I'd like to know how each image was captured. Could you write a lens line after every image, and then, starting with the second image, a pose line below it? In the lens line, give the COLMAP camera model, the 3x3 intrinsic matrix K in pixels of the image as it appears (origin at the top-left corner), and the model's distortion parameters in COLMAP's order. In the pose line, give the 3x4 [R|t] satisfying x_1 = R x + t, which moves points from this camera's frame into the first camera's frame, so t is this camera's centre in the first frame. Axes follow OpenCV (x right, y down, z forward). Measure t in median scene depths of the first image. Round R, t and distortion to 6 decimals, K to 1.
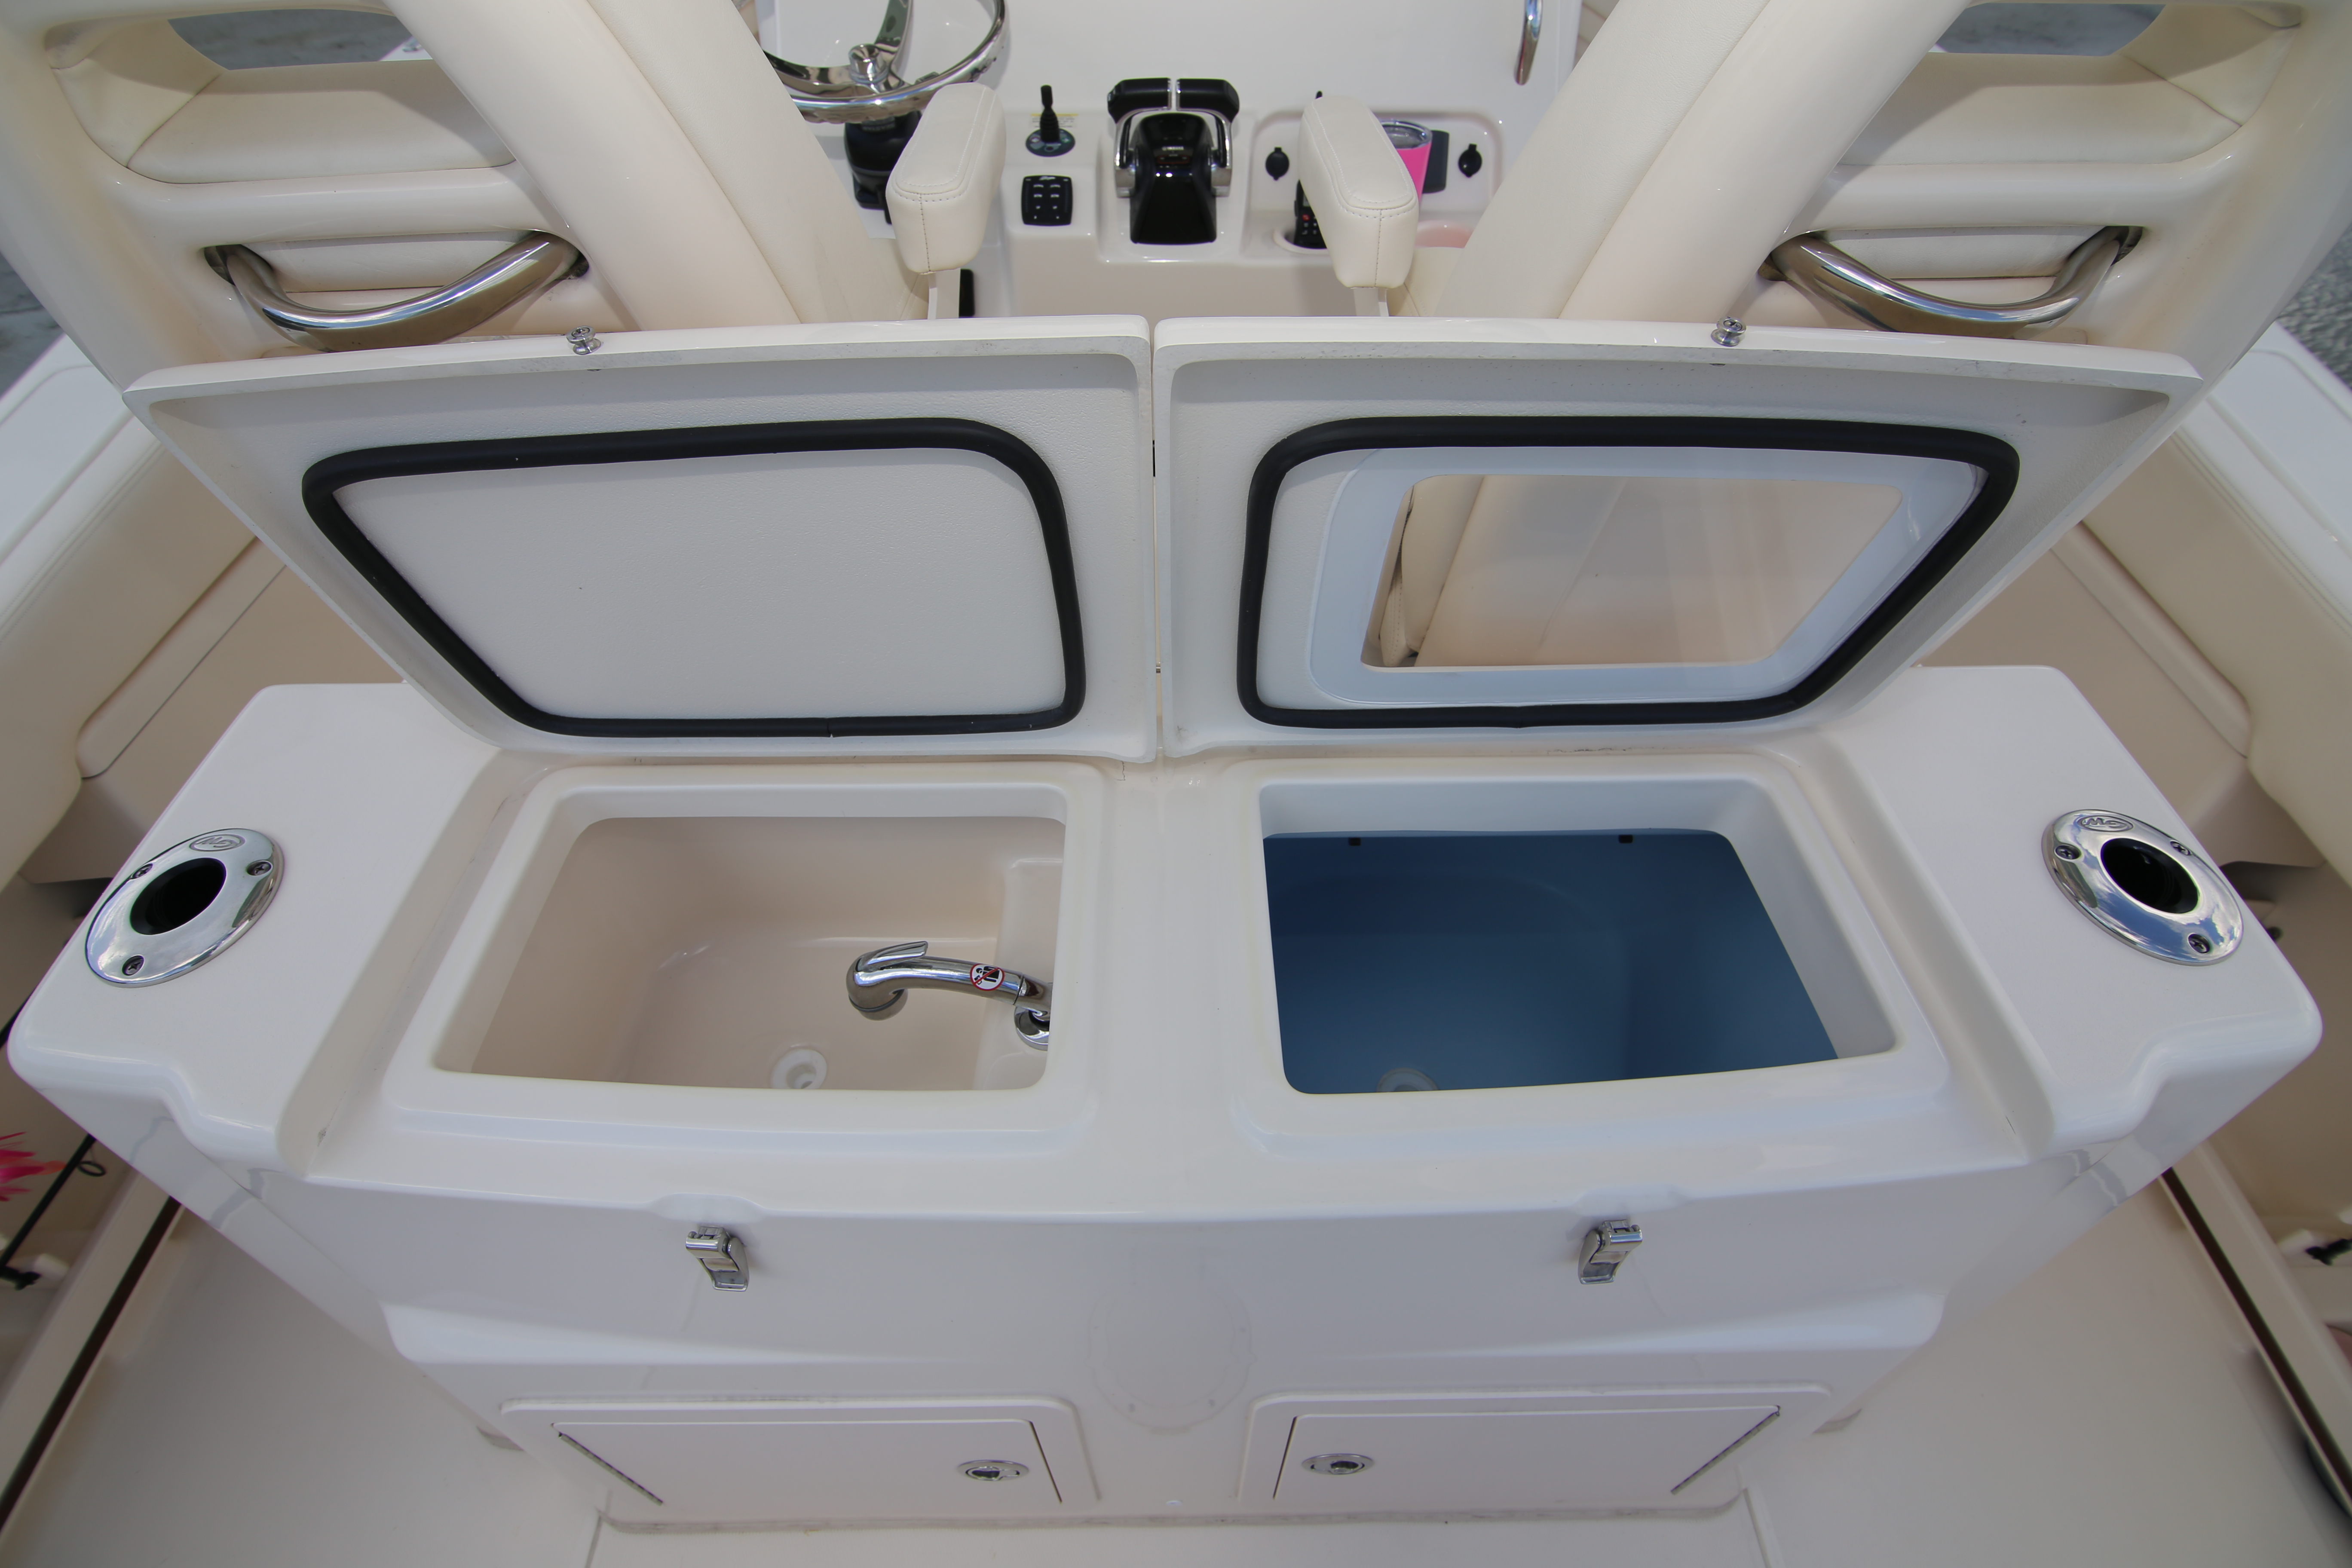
lens RADIAL K [[1095.6, 0, 1162.0], [0, 1095.6, 779.5], [0, 0, 1]] dist [0.000292, -0.024291]
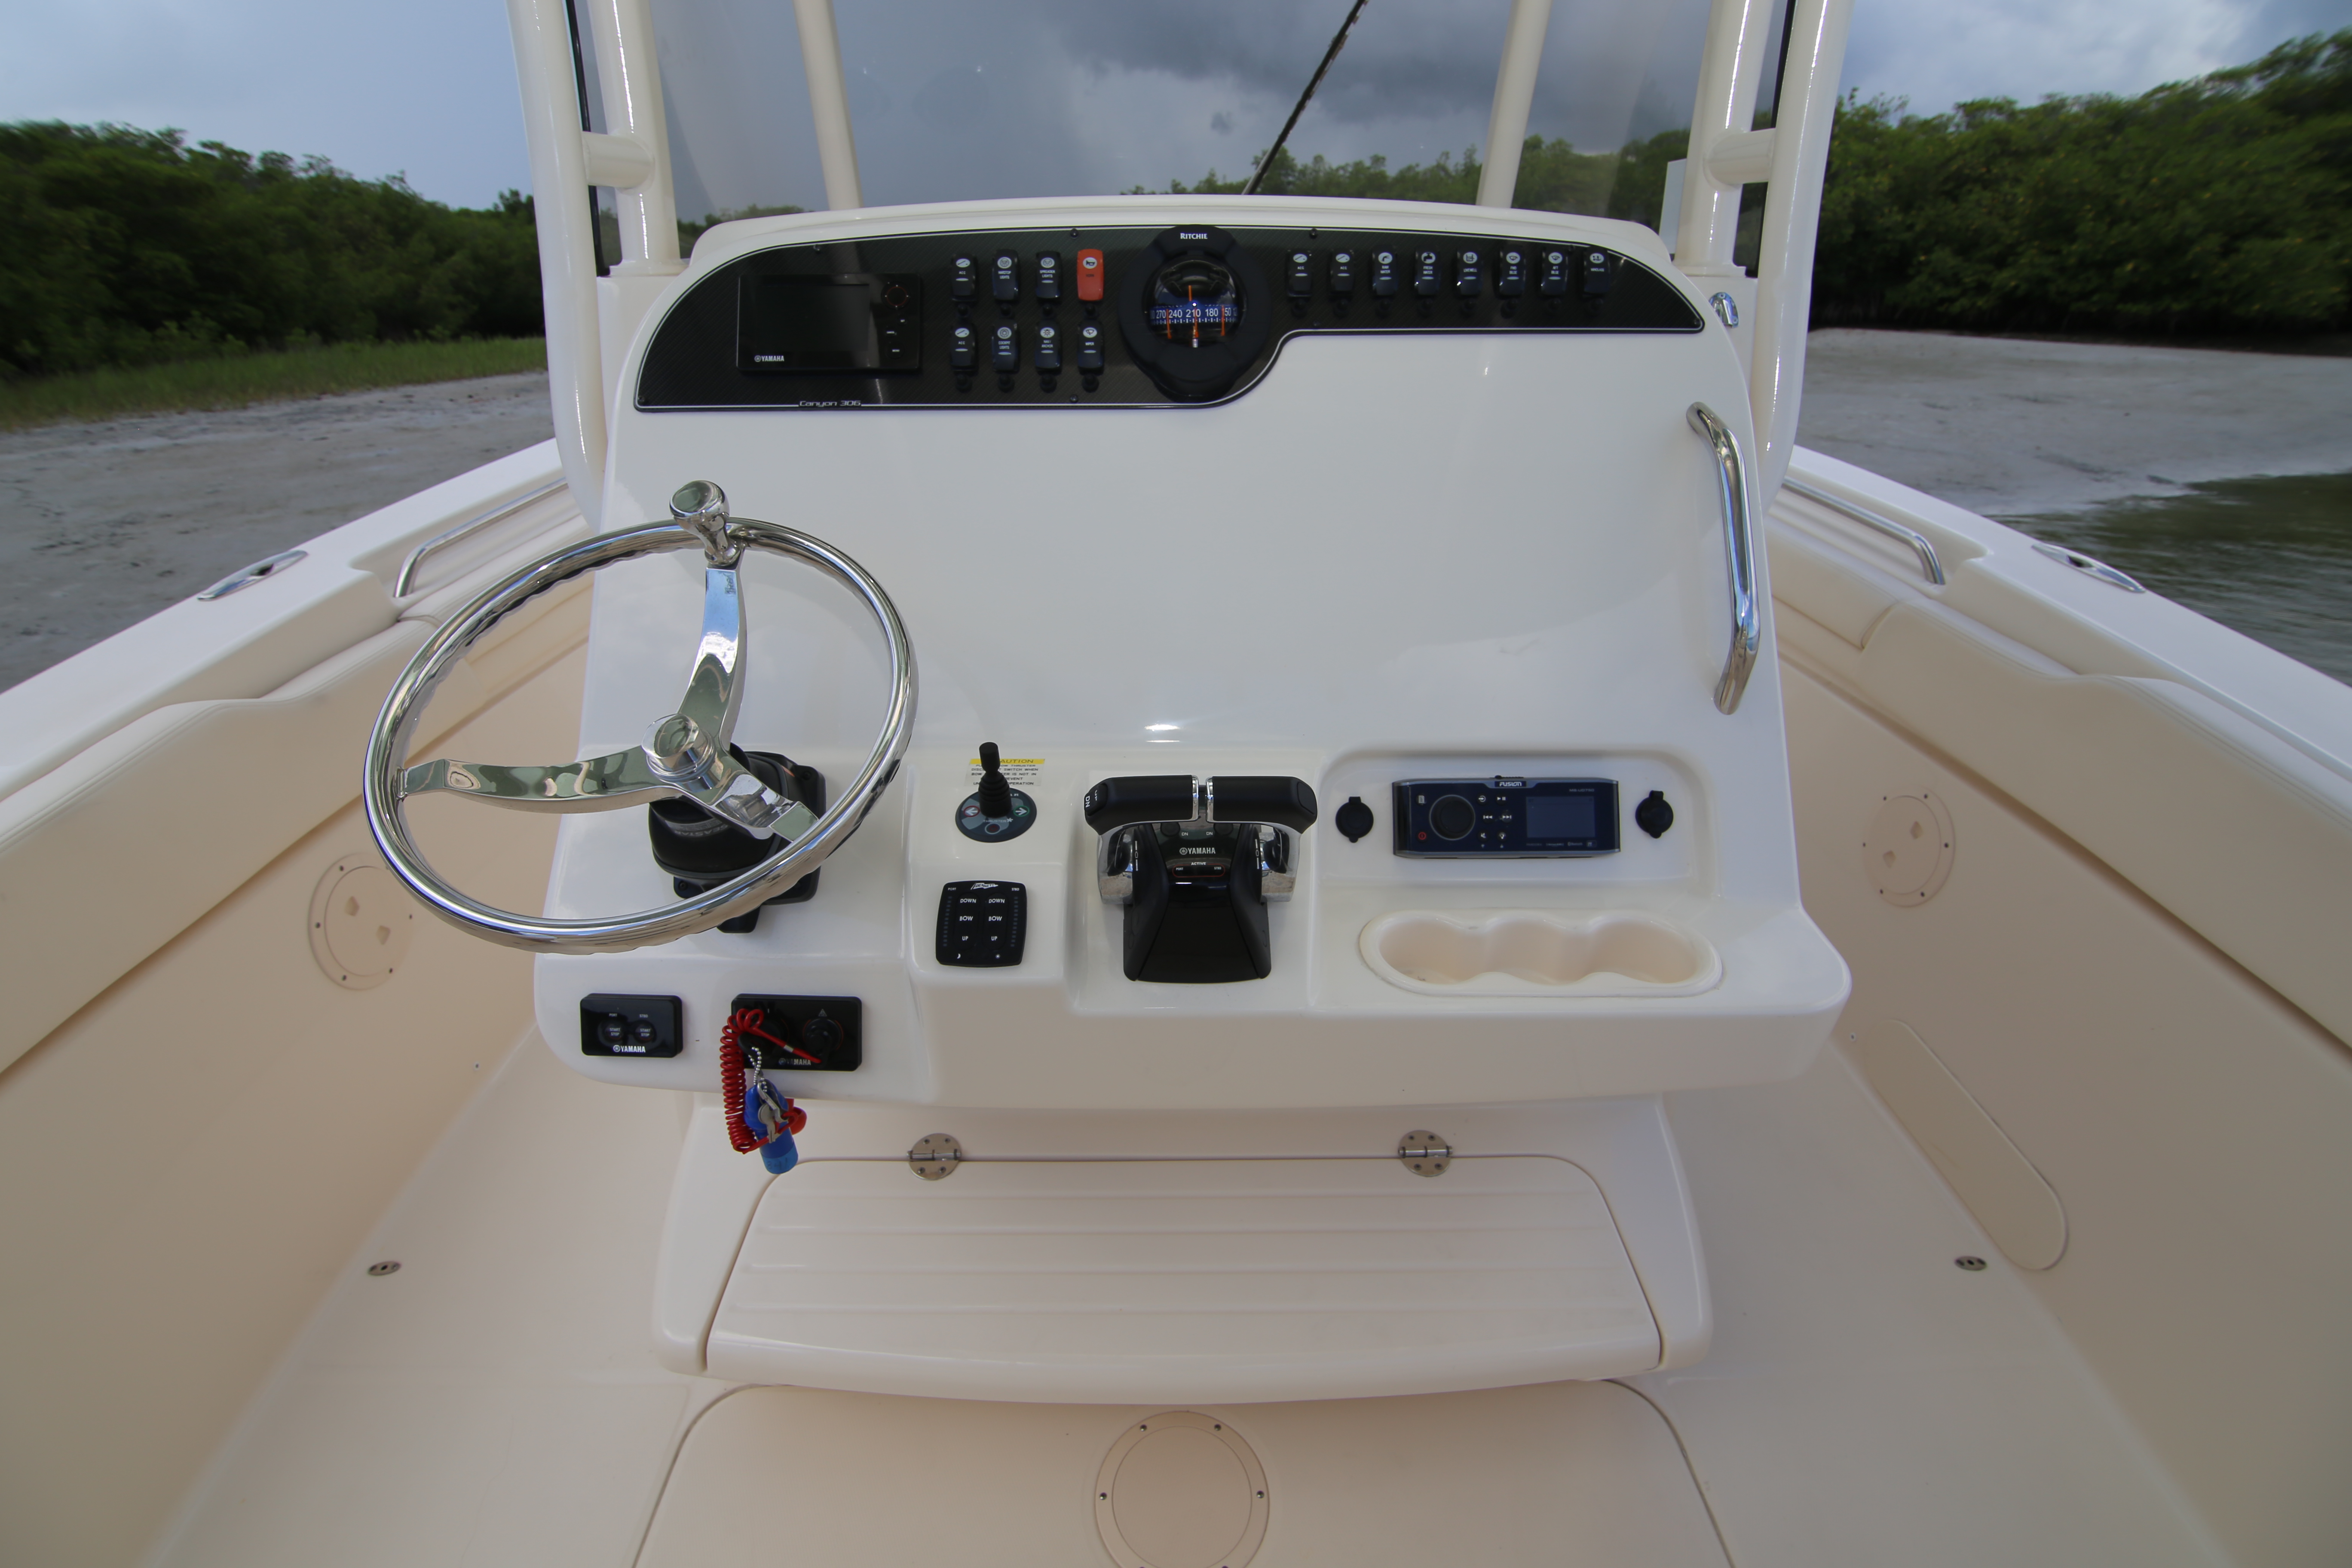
lens RADIAL K [[1071.9, 0, 1140.9], [0, 1071.9, 741.2], [0, 0, 1]] dist [-0.021459, -0.002732]
pose [[0.999878, -0.001673, -0.015548, -0.010774], [-0.003969, 0.934541, -0.355833, -0.417262], [0.015126, 0.355851, 0.934420, 0.430200]]
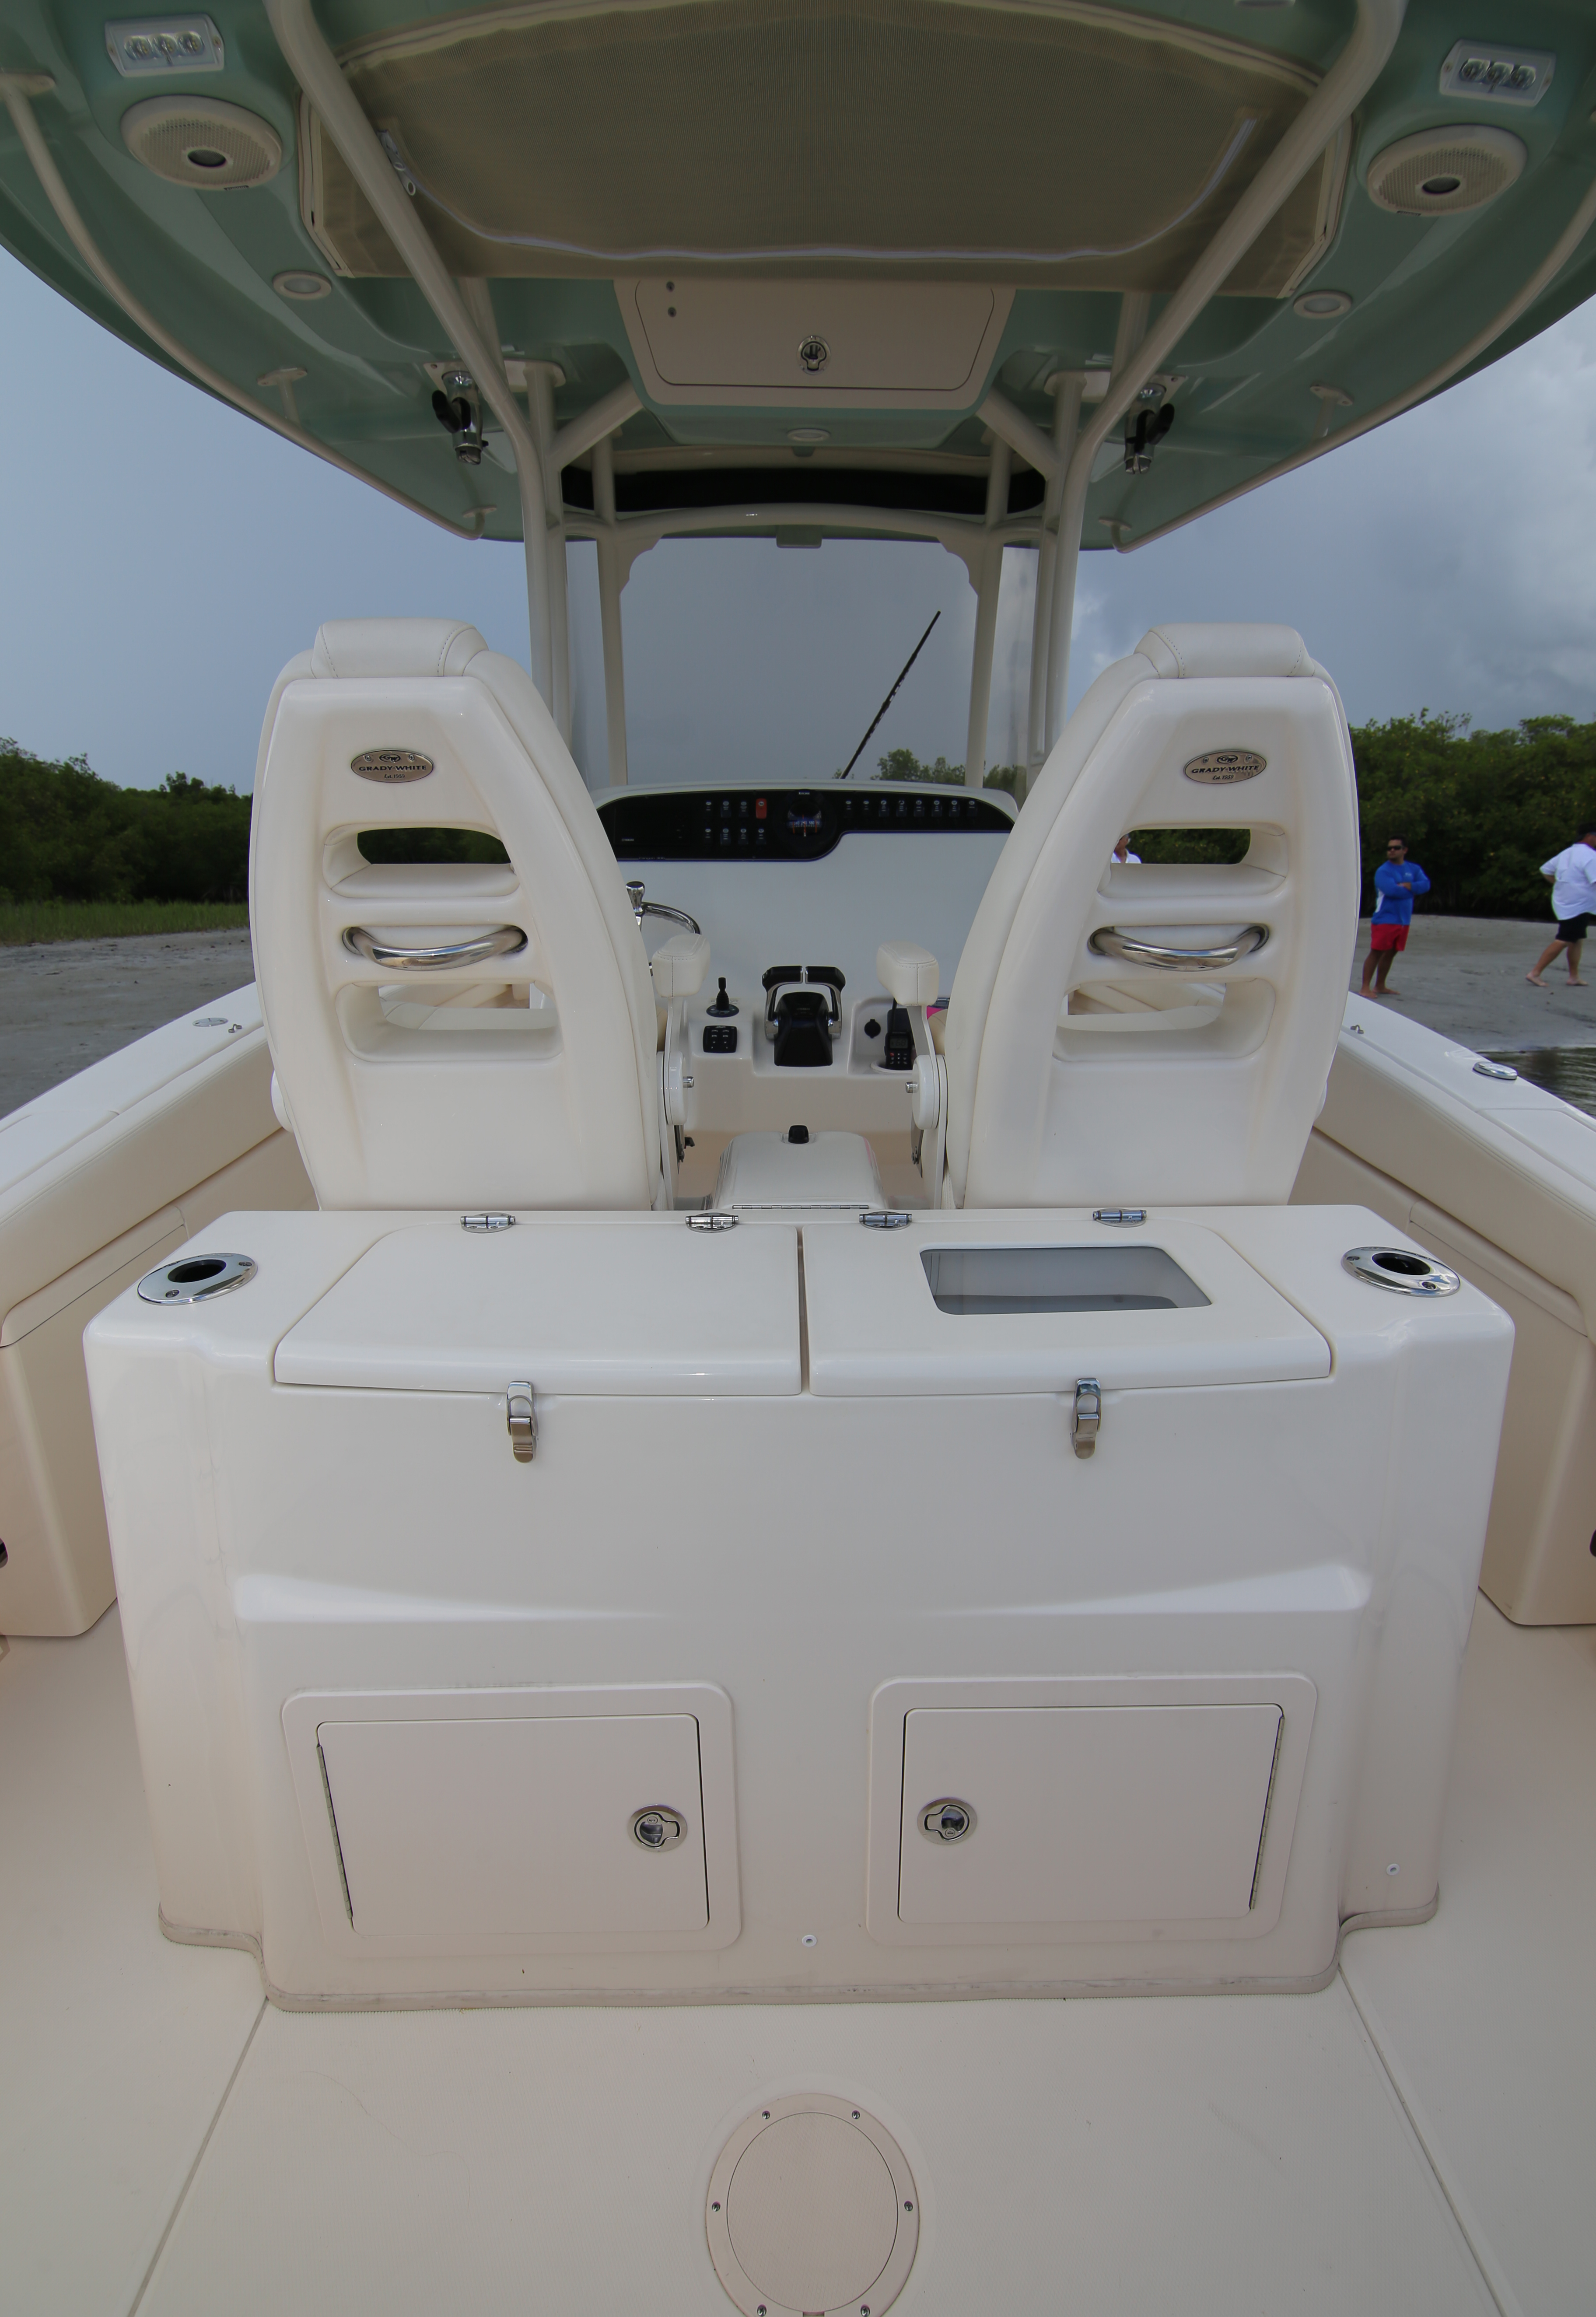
lens RADIAL K [[1126.1, 0, 798.0], [0, 1126.1, 1158.5], [0, 0, 1]] dist [-0.022137, 0.000080]
pose [[0.999935, 0.005513, 0.010021, -0.011996], [0.000215, 0.866964, -0.498371, 0.390459], [-0.011436, 0.498341, 0.866906, -0.269741]]
